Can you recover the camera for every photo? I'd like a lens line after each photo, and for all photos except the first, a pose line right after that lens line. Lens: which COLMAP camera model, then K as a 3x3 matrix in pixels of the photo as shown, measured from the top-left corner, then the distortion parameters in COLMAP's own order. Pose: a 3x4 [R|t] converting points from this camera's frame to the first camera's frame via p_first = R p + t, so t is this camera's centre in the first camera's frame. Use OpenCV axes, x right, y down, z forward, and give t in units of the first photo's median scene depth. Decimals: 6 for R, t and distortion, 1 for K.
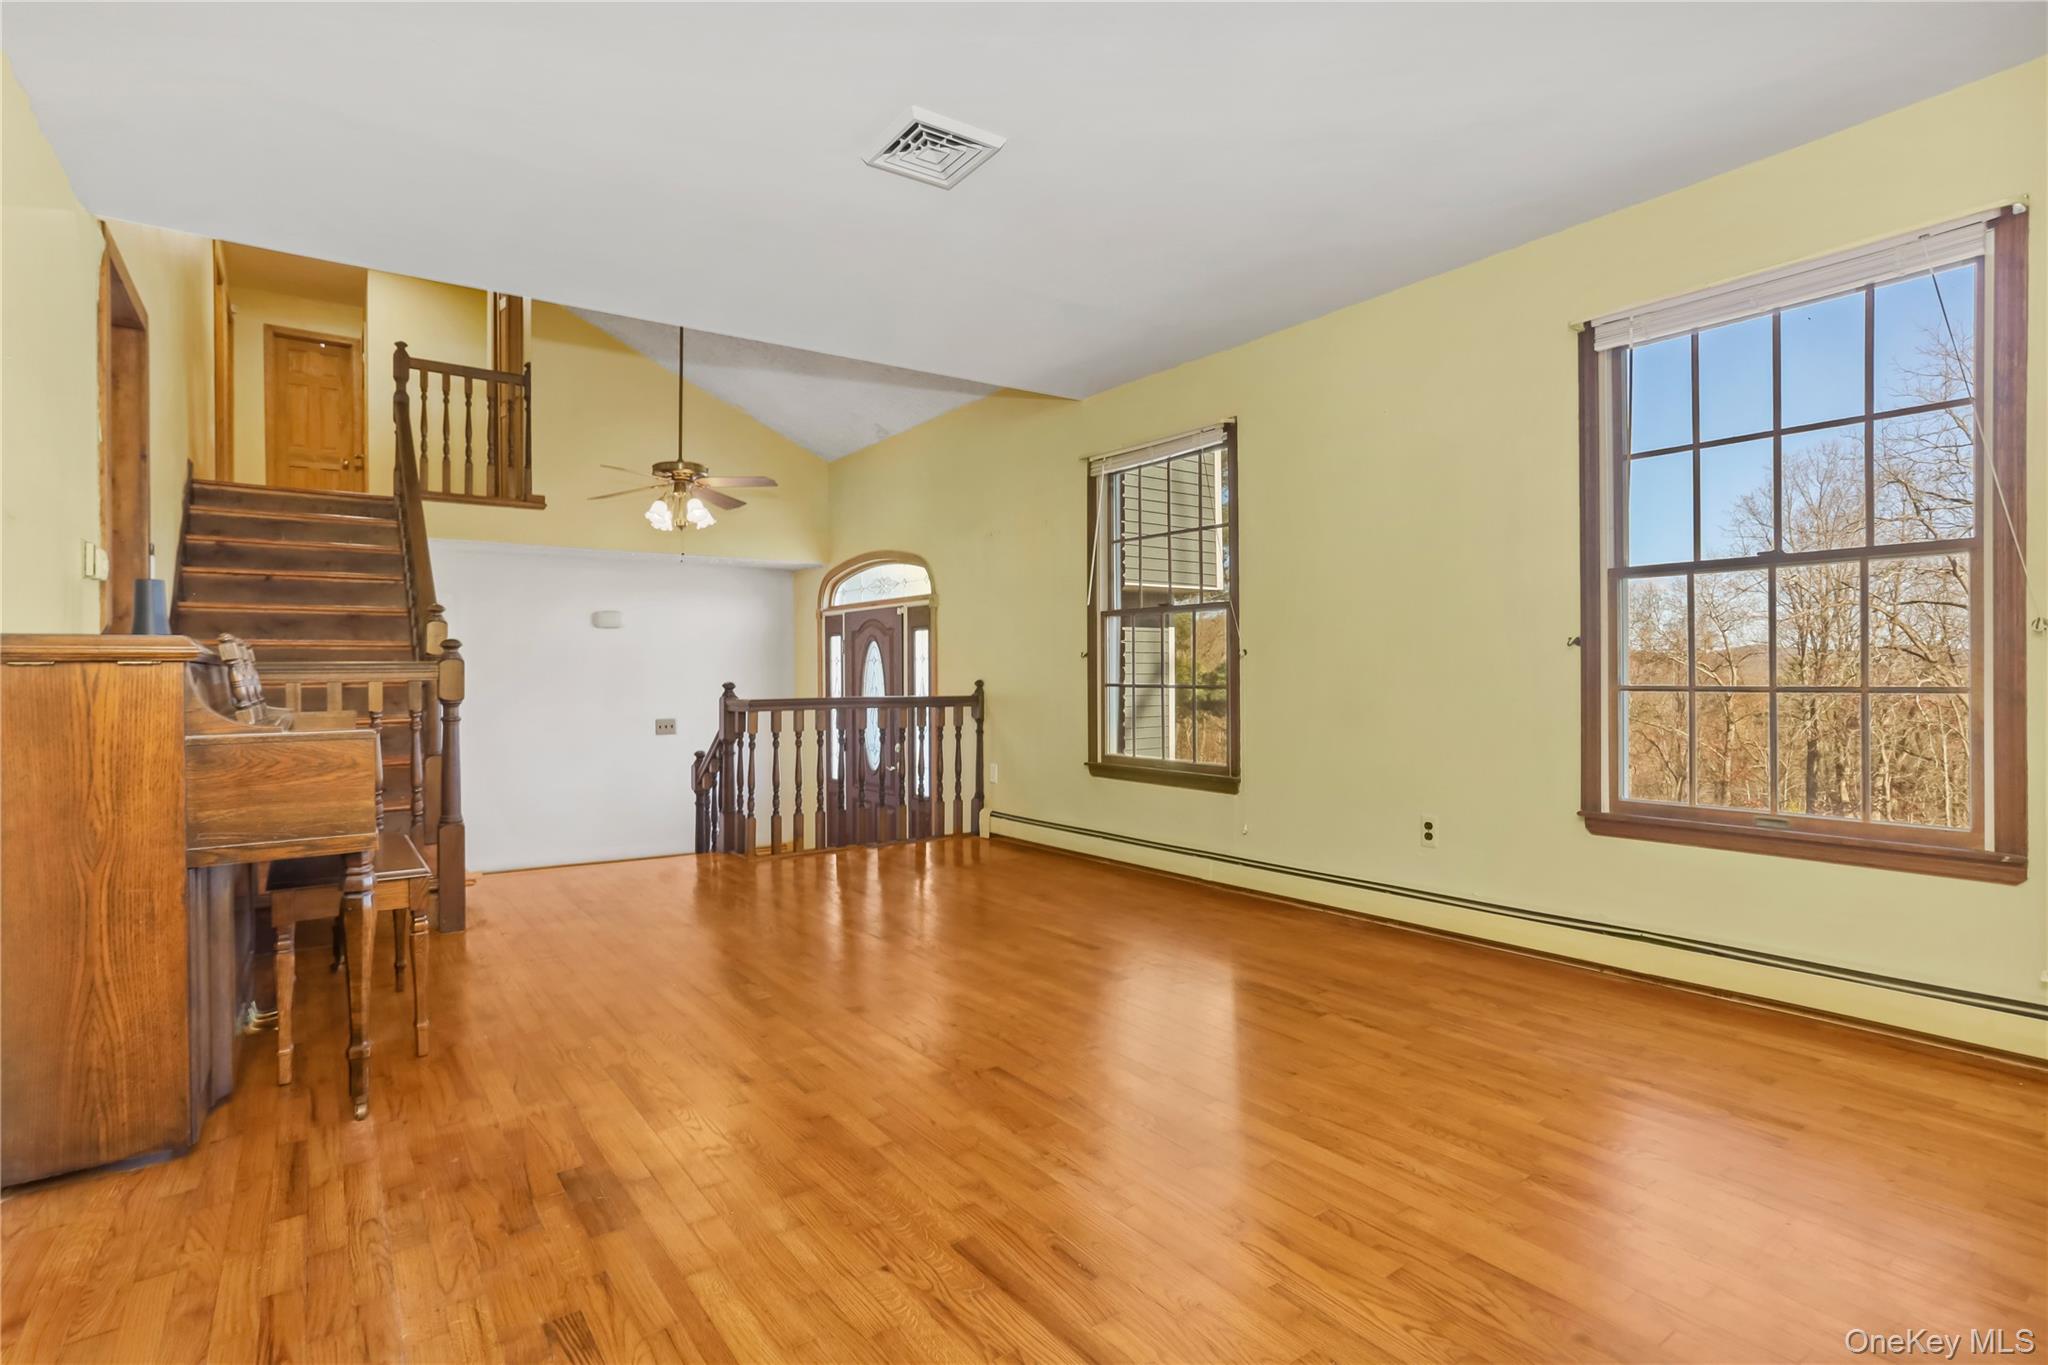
lens RADIAL K [[1010.4, 0, 1023.5], [0, 1010.4, 677.4], [0, 0, 1]] dist [-0.042114, 0.026773]
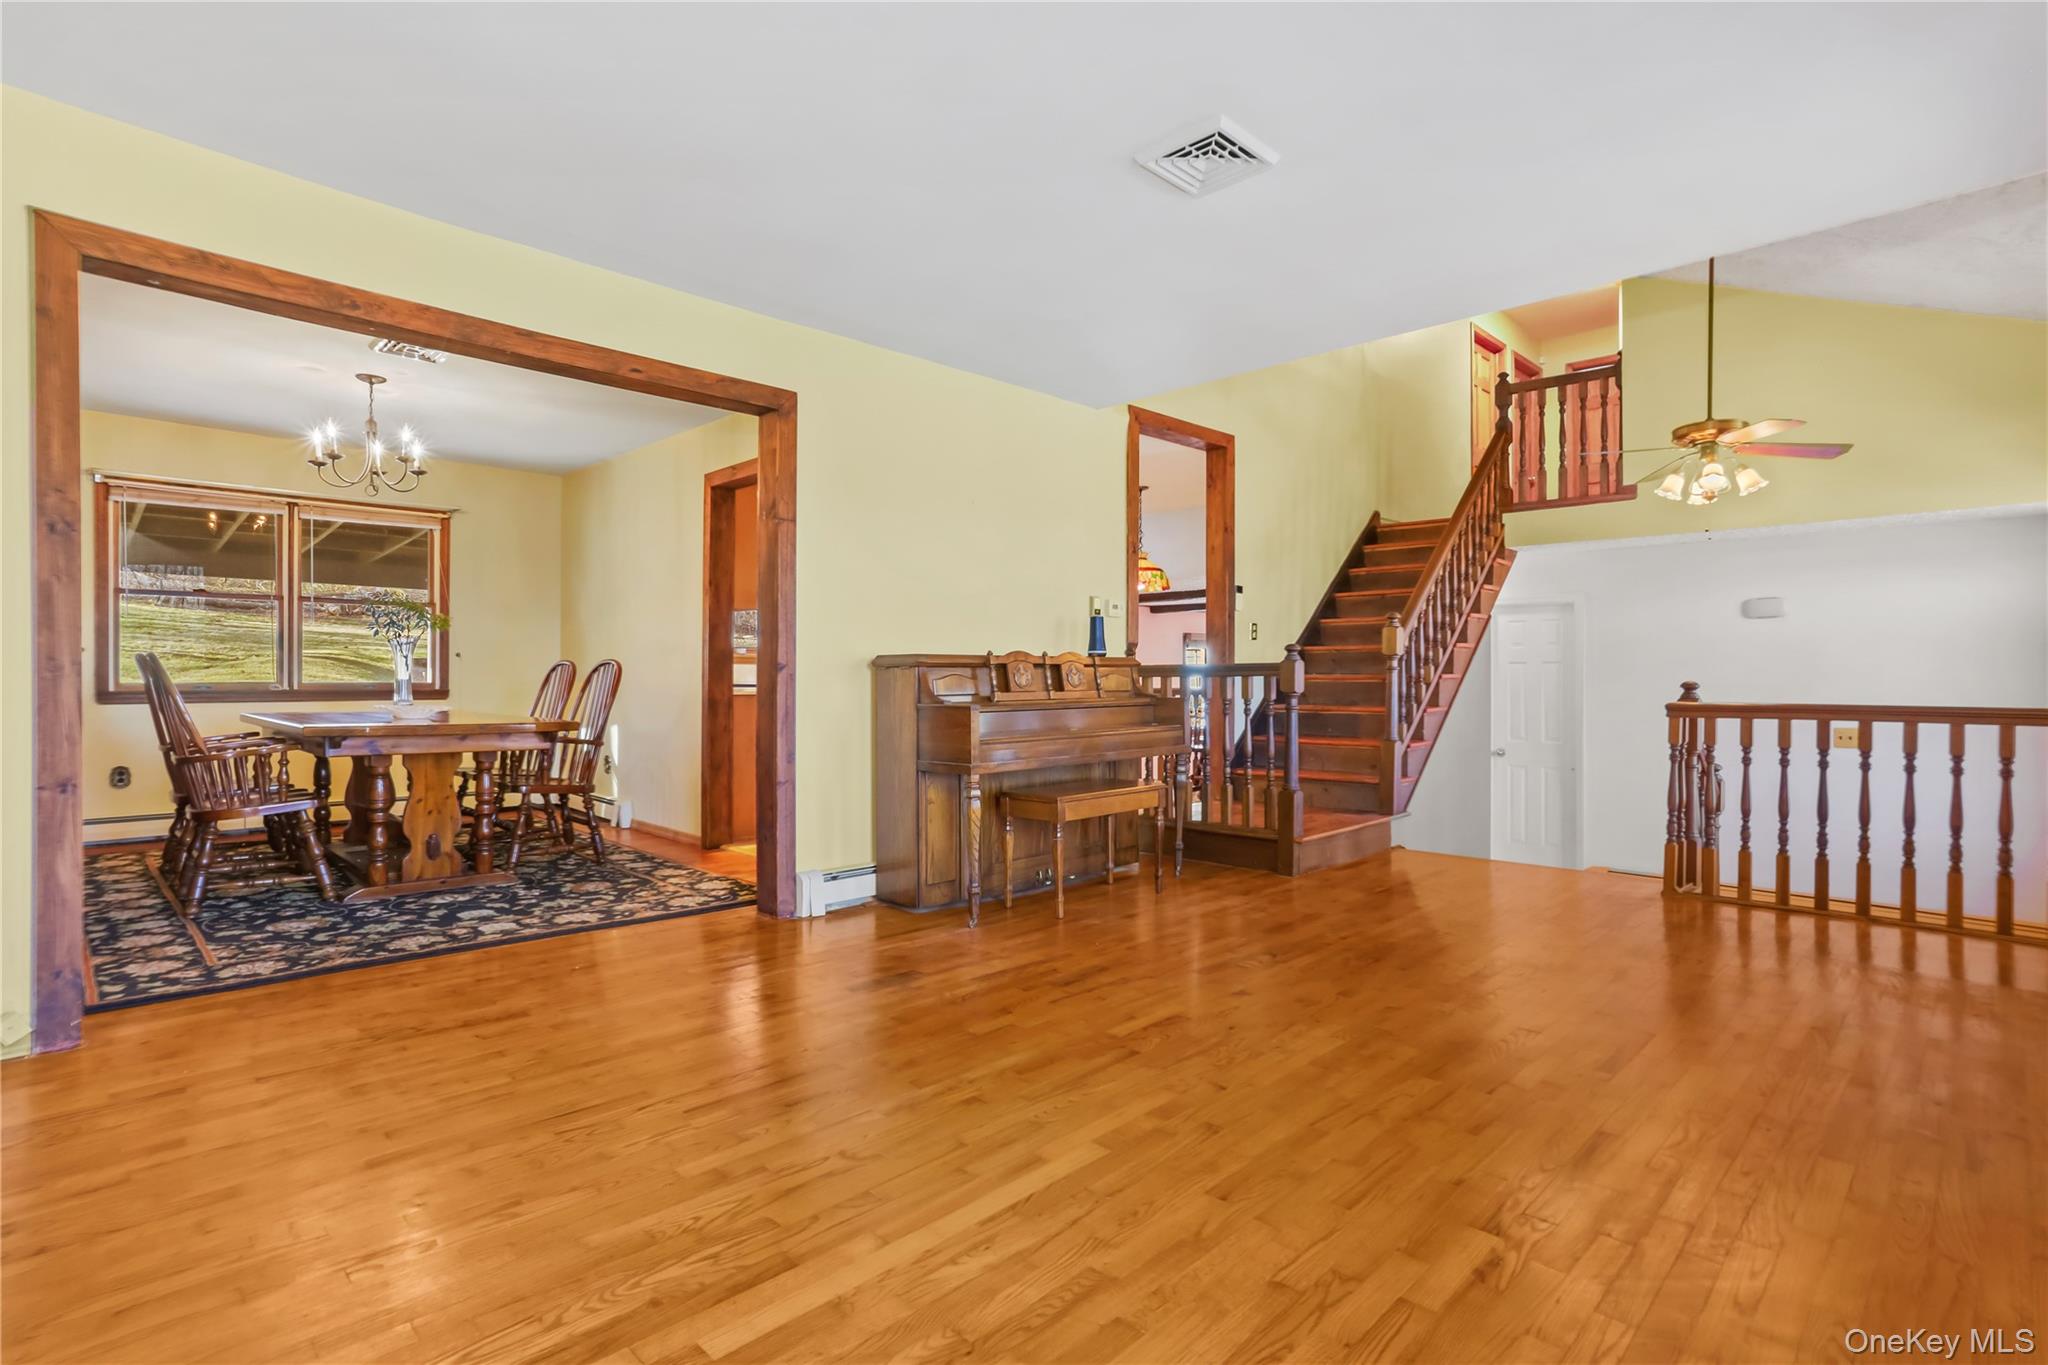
lens RADIAL K [[1010.4, 0, 1013.8], [0, 1010.4, 675.5], [0, 0, 1]] dist [-0.042114, 0.026773]
pose [[0.153085, 0.002344, -0.988210, 0.452789], [-0.000425, 0.999997, 0.002306, -0.002062], [0.988213, 0.000067, 0.153086, 0.329960]]
